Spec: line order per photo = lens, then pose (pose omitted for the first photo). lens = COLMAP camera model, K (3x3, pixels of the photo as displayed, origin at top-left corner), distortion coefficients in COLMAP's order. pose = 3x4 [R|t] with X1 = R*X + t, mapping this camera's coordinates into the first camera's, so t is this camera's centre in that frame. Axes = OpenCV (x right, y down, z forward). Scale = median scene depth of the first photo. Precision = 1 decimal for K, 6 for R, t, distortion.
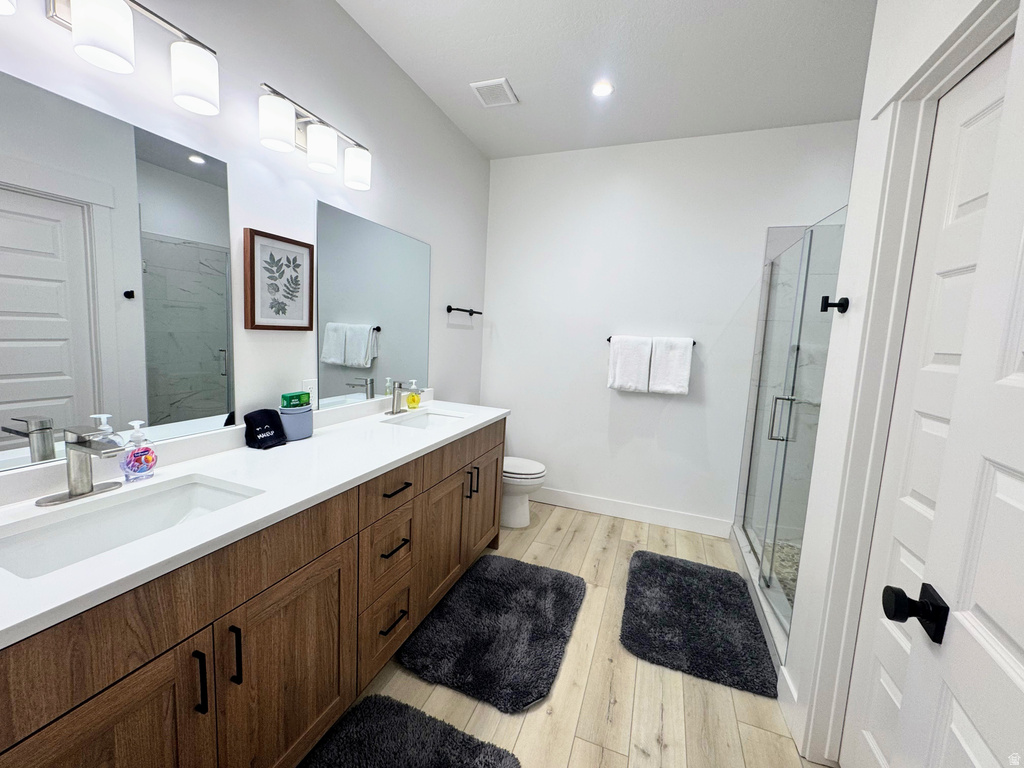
lens RADIAL K [[406.1, 0, 506.6], [0, 406.1, 380.6], [0, 0, 1]] dist [-0.004683, 0.000821]
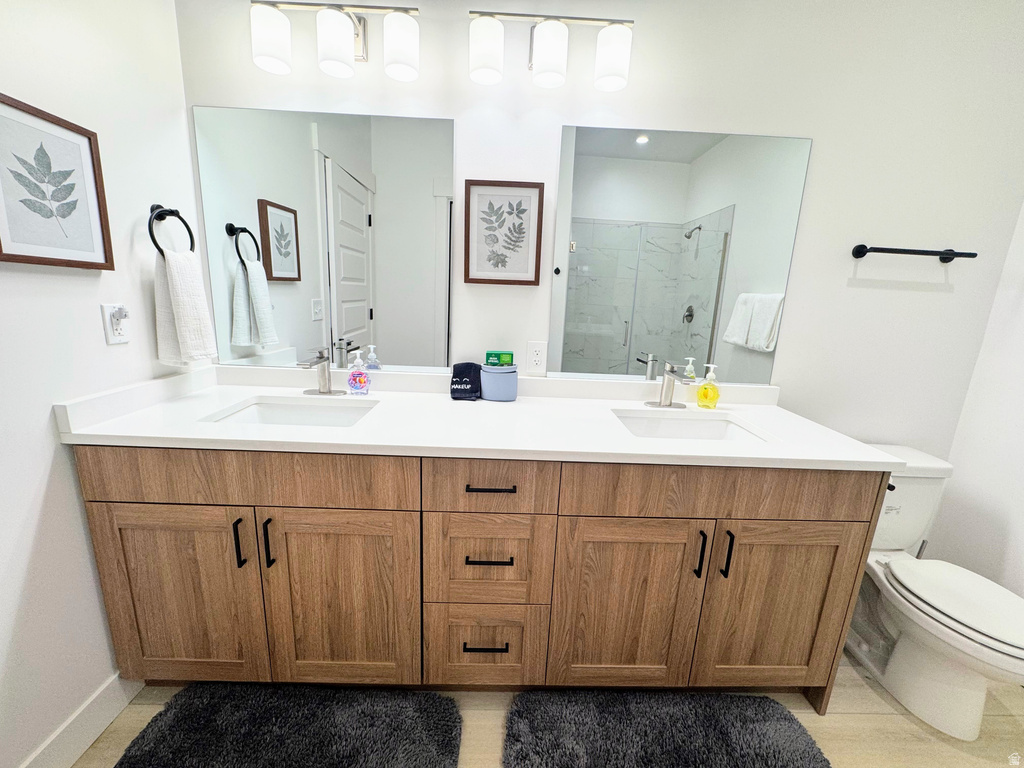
lens RADIAL K [[406.1, 0, 520.6], [0, 406.1, 383.1], [0, 0, 1]] dist [-0.004683, 0.000821]
pose [[0.386306, 0.162887, -0.907874, 0.360118], [-0.128963, 0.984153, 0.121699, -0.017817], [0.913311, 0.070070, 0.401191, 0.663789]]
